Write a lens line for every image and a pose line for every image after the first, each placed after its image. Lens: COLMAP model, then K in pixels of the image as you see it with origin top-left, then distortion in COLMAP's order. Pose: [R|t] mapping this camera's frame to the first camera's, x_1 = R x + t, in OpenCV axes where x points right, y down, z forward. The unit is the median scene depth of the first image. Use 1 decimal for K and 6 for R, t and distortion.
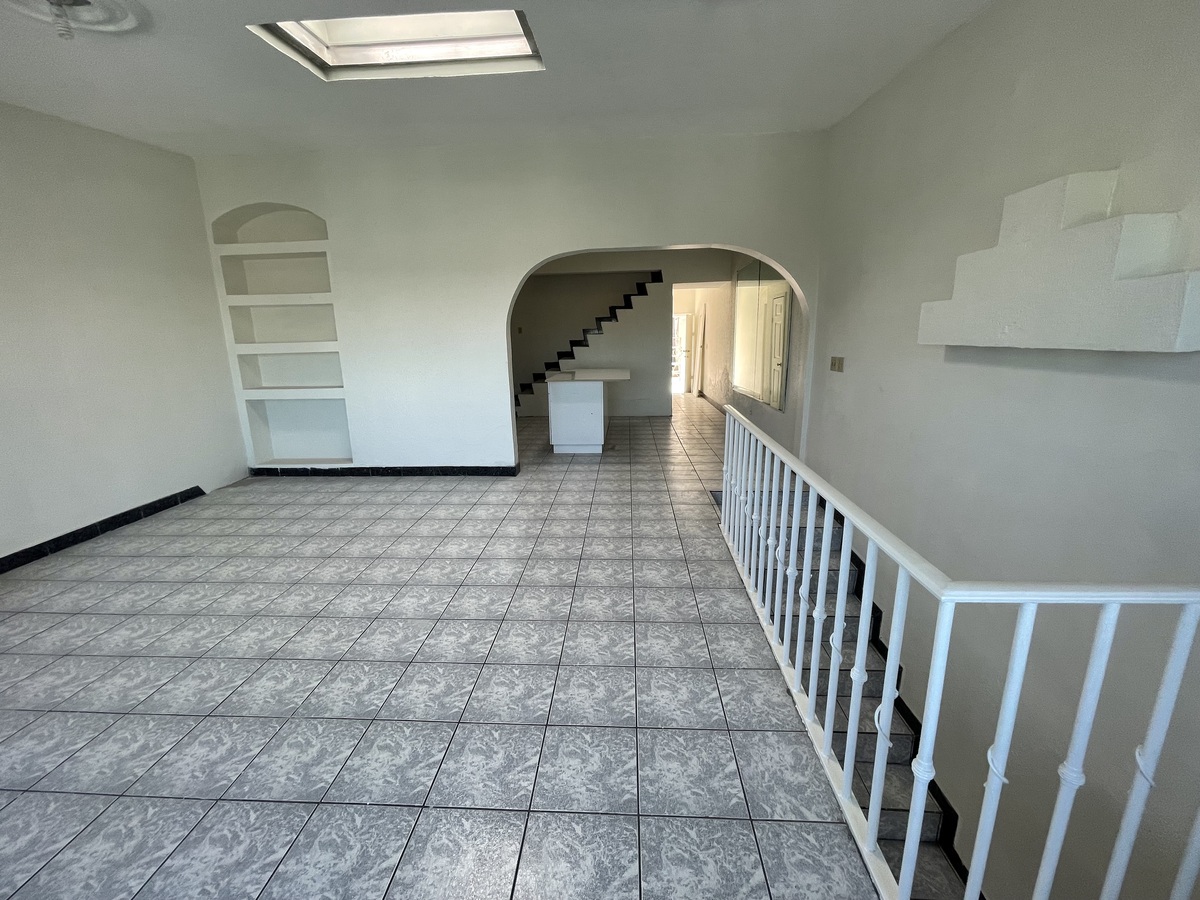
lens RADIAL K [[498.6, 0, 598.5], [0, 498.6, 431.4], [0, 0, 1]] dist [-0.003184, -0.000243]
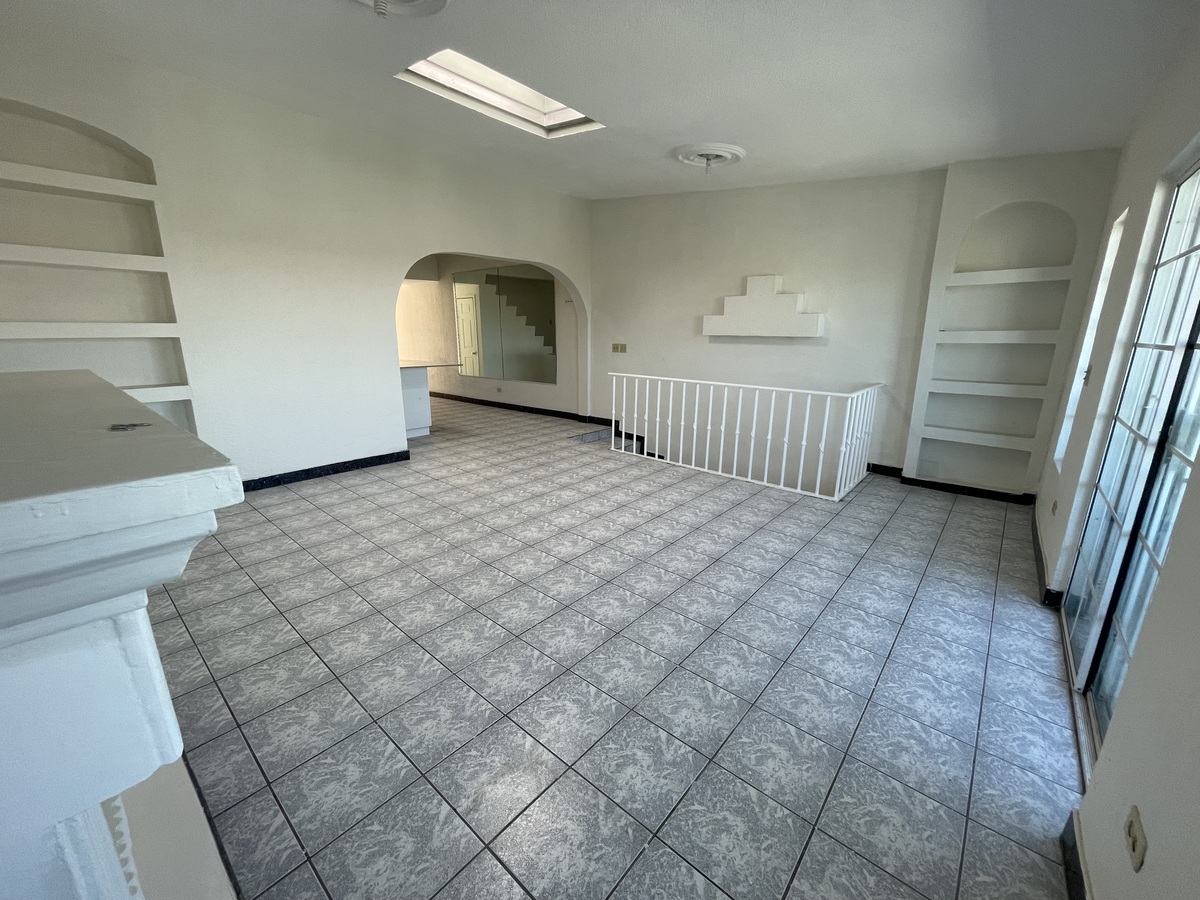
lens RADIAL K [[482.2, 0, 600.0], [0, 482.2, 450.0], [0, 0, 1]] dist [0.000713, 0.000039]
pose [[0.607634, -0.170416, 0.775718, -1.121931], [0.130468, 0.984858, 0.114164, 0.010110], [-0.783428, 0.031837, 0.620667, 0.068160]]
